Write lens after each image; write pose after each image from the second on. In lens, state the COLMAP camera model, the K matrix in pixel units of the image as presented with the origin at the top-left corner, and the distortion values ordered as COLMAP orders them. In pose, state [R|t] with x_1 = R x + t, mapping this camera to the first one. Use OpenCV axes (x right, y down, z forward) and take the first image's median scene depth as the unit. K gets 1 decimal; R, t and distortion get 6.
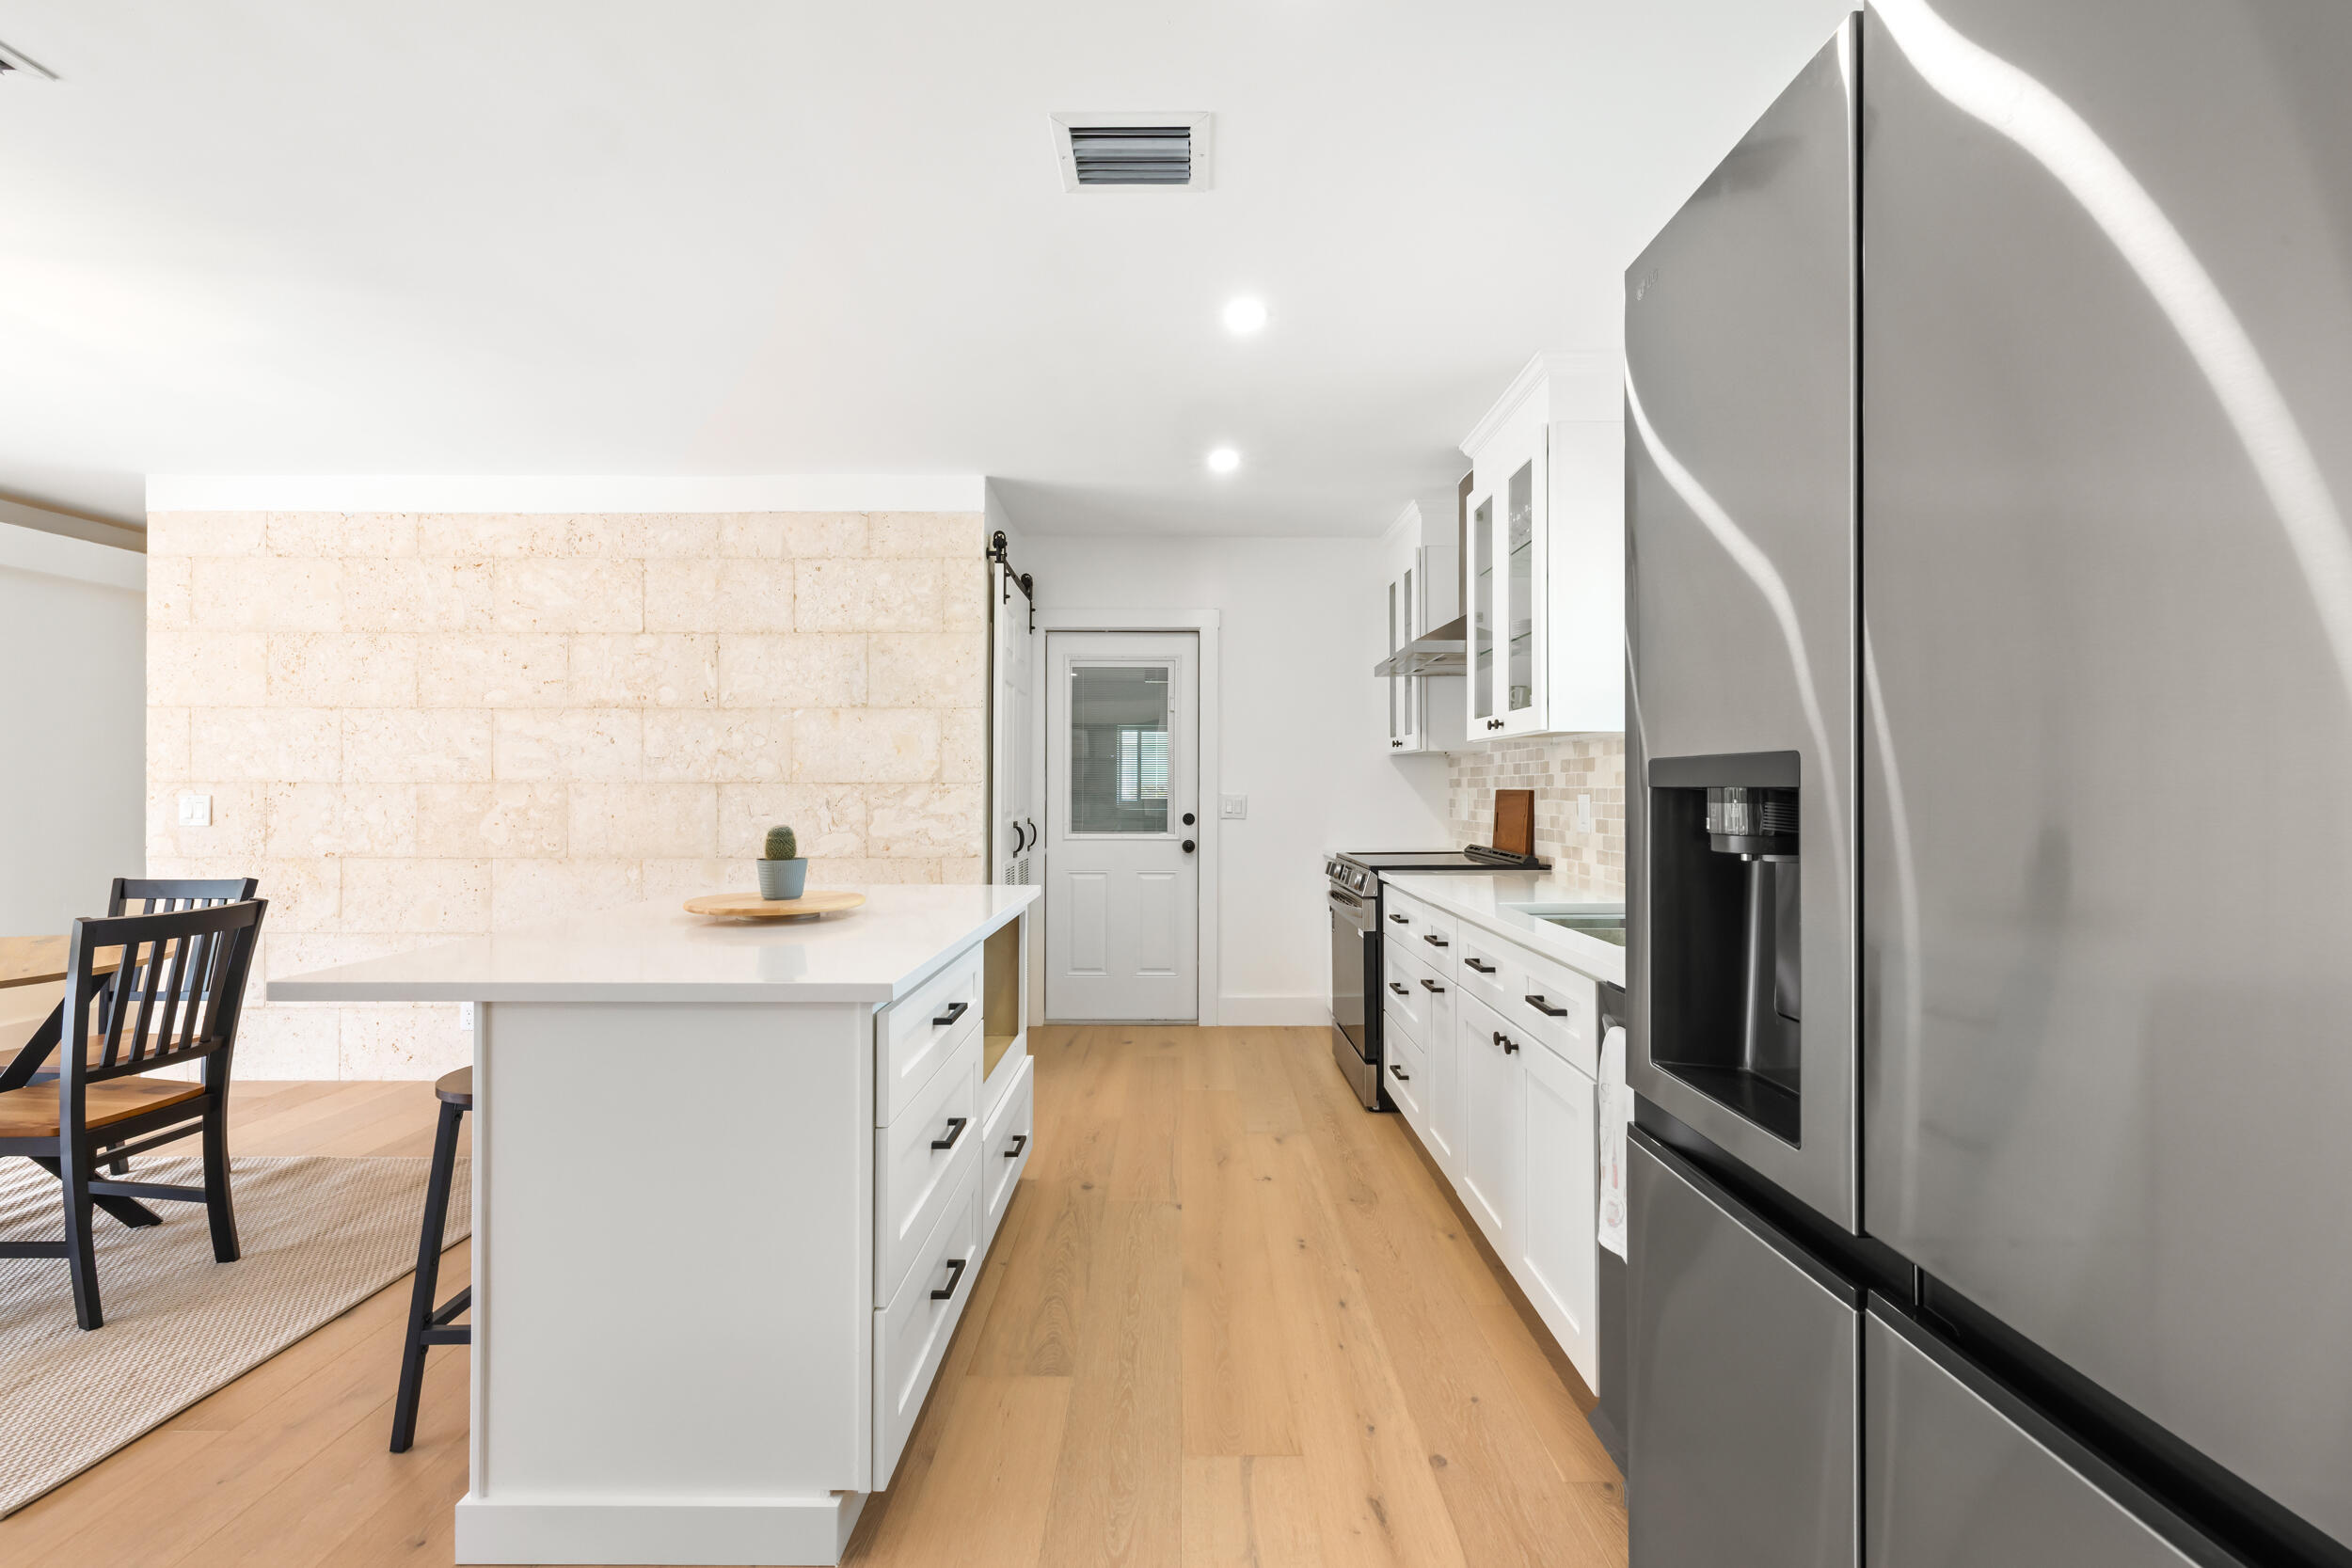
lens RADIAL K [[993.7, 0, 1176.6], [0, 993.7, 779.3], [0, 0, 1]] dist [0.003358, 0.000110]
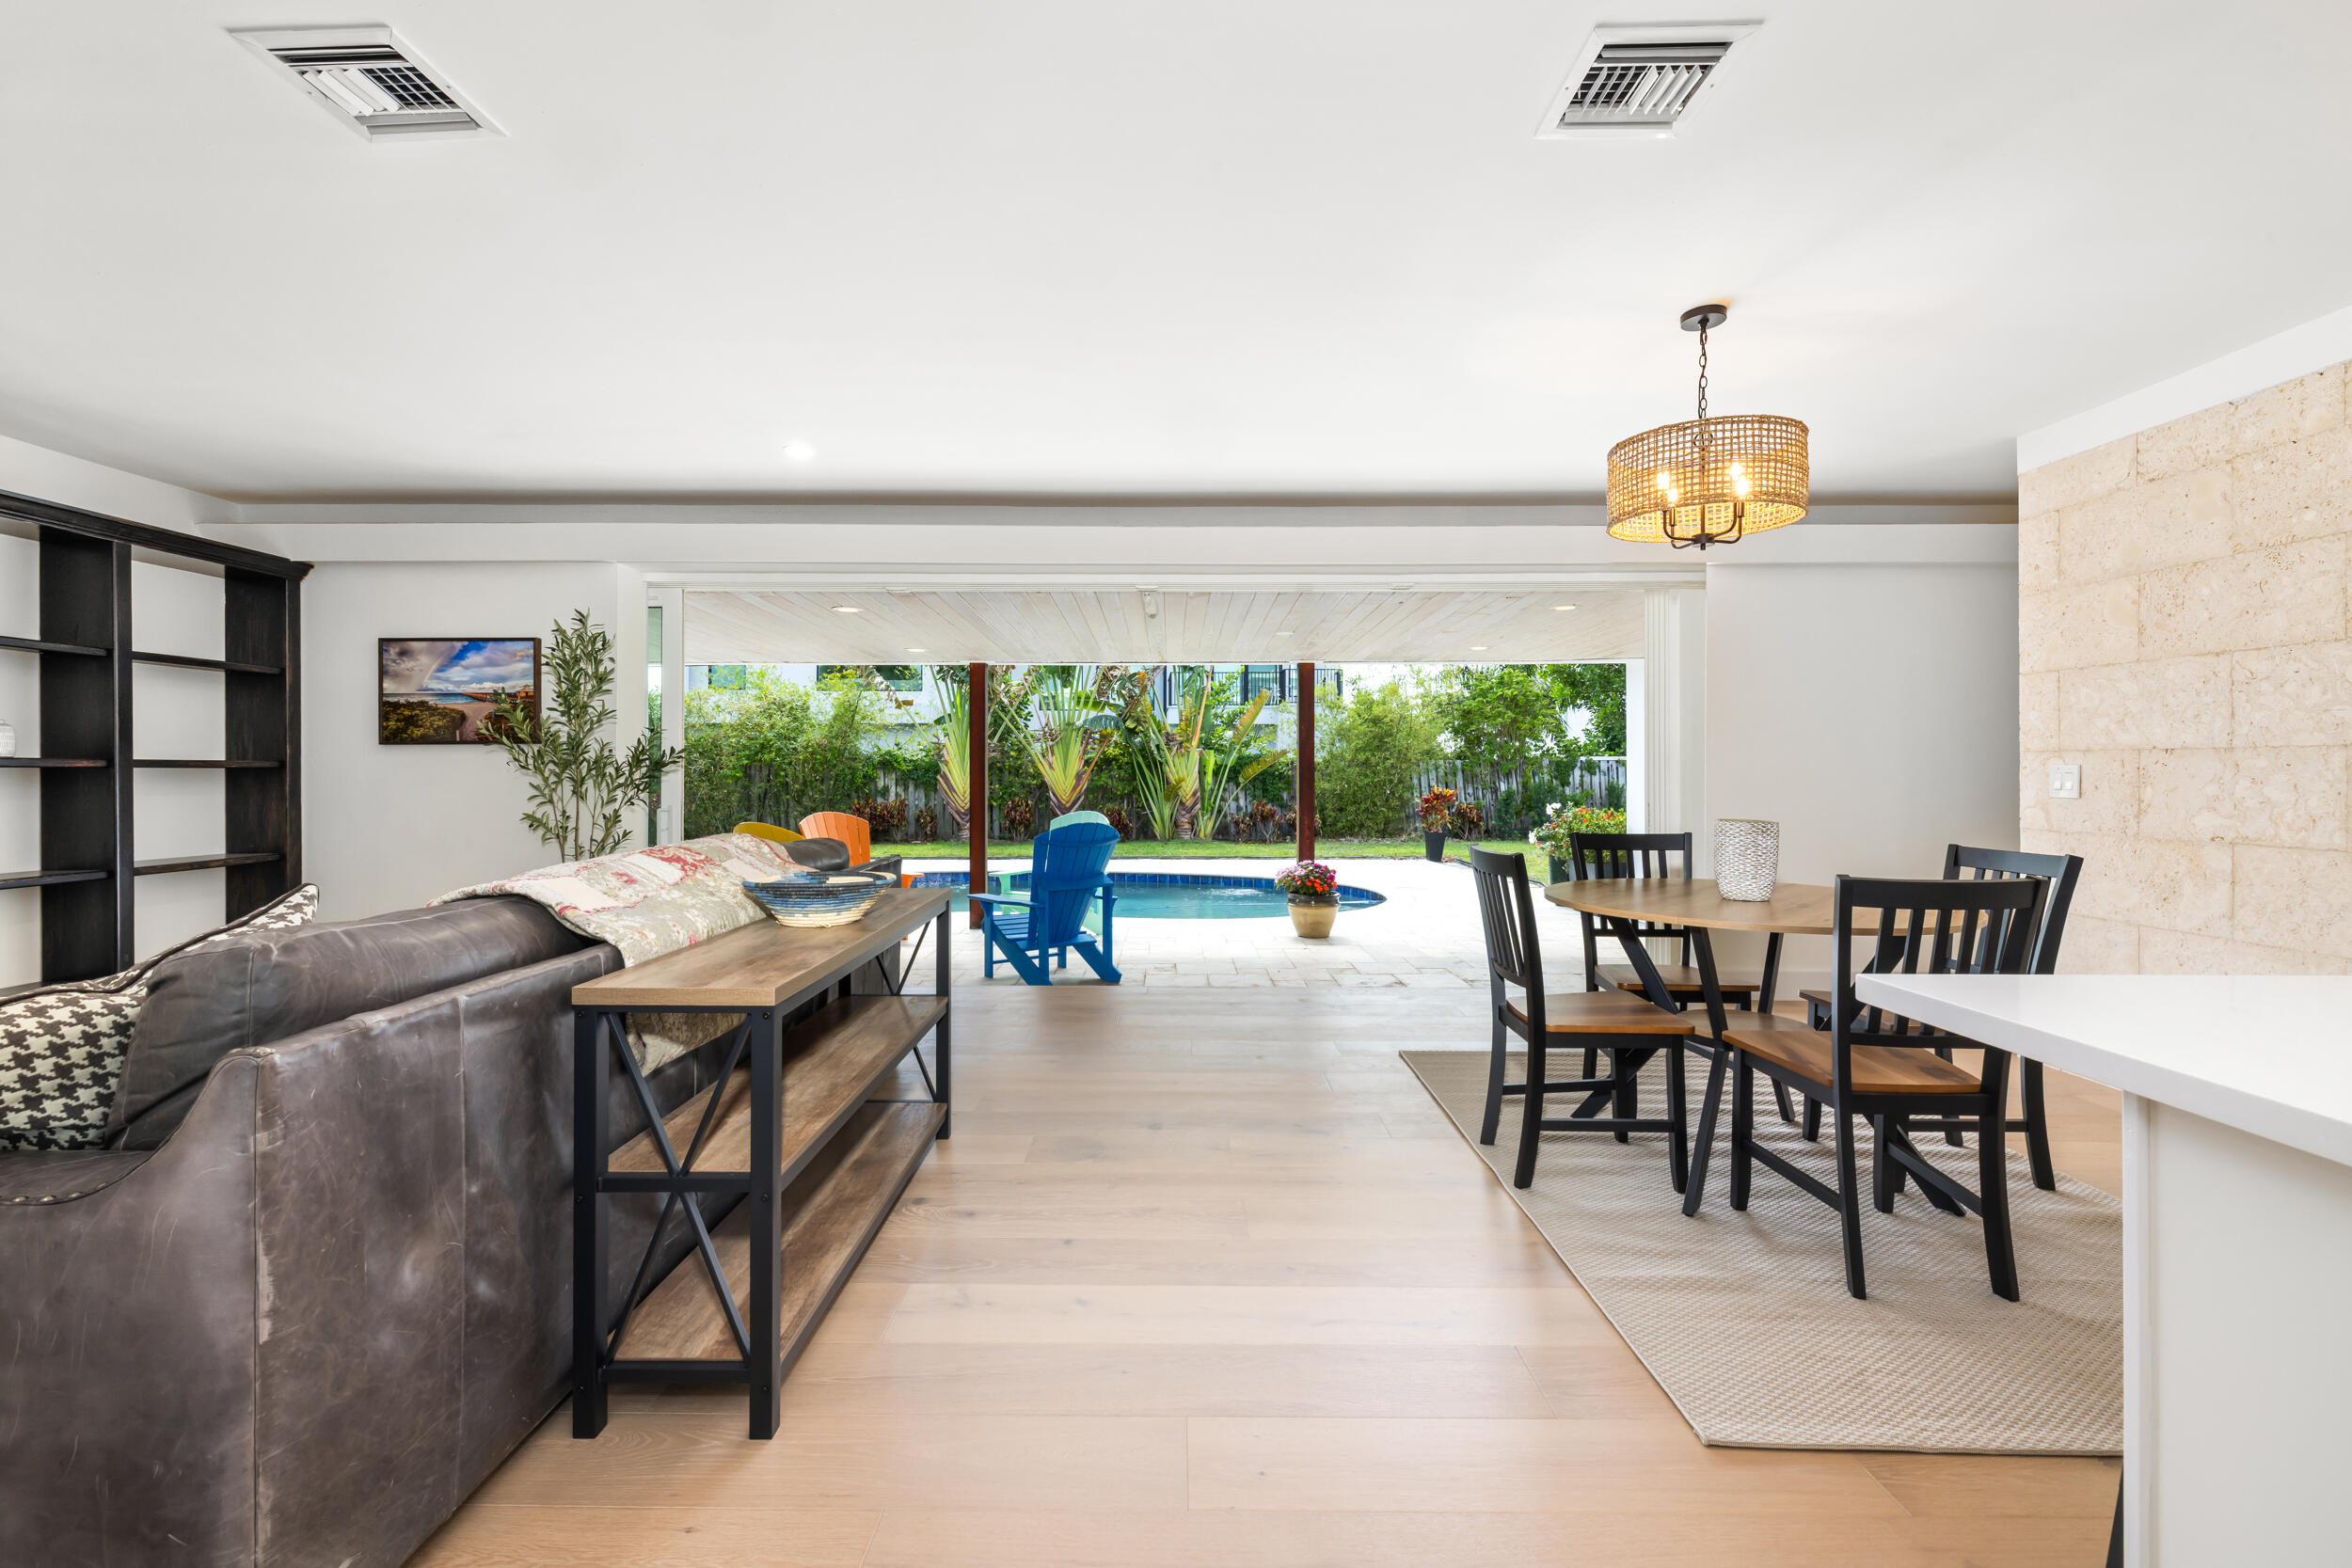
lens RADIAL K [[993.7, 0, 1169.6], [0, 993.7, 768.4], [0, 0, 1]] dist [0.003358, 0.000110]
pose [[-0.000270, -0.002960, -0.999996, -0.055823], [0.006031, 0.999977, -0.002961, 0.017002], [0.999982, -0.006031, -0.000252, 0.167449]]
